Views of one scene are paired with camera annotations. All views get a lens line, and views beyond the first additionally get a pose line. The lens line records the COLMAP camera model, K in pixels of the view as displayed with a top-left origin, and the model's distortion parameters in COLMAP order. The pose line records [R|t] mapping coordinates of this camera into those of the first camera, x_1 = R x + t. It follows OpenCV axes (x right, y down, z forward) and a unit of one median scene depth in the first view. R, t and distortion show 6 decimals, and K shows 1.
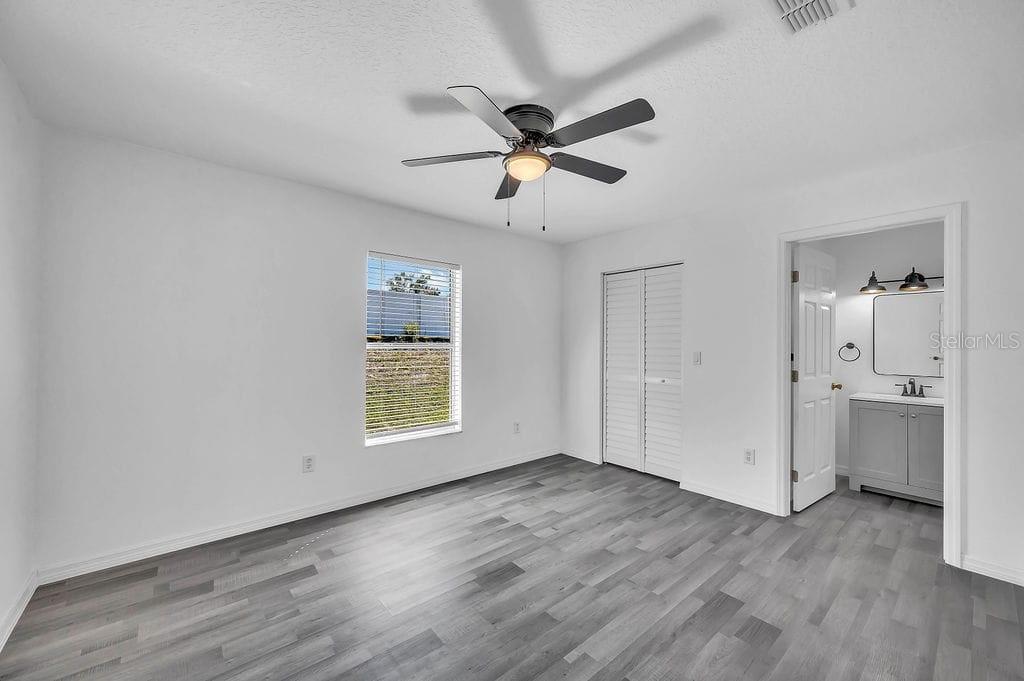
lens RADIAL K [[402.6, 0, 512.3], [0, 402.6, 343.1], [0, 0, 1]] dist [-0.000281, -0.000052]
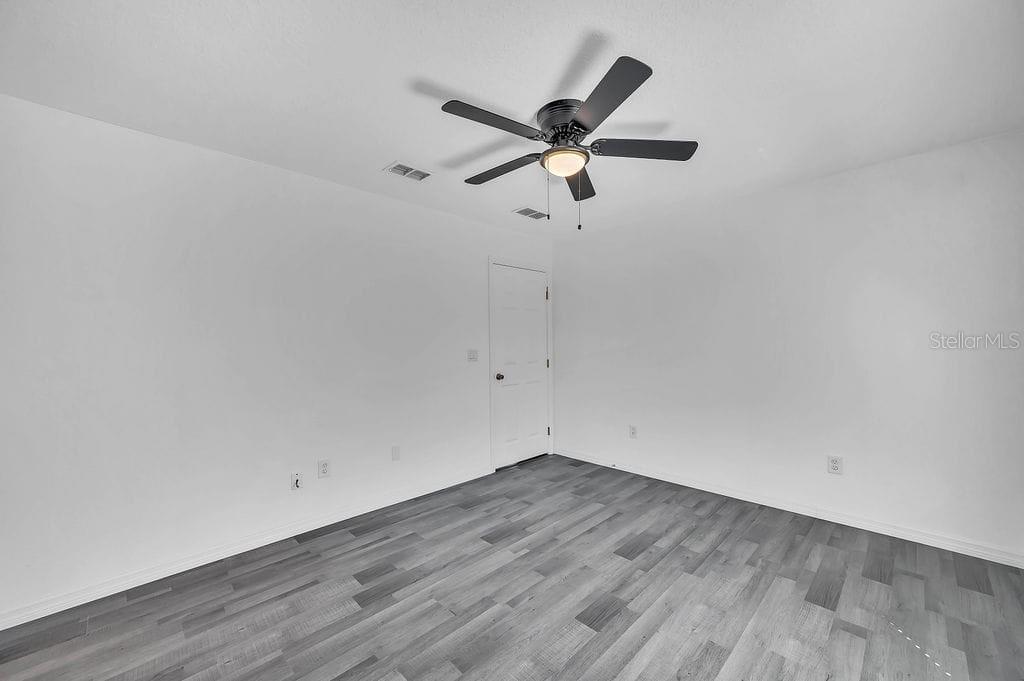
lens RADIAL K [[402.6, 0, 512.1], [0, 402.6, 341.1], [0, 0, 1]] dist [-0.000281, -0.000052]
pose [[-0.996861, 0.004324, -0.079058, 0.250625], [0.004471, 0.999989, -0.001680, 0.002973], [0.079050, -0.002029, -0.996869, 2.027928]]
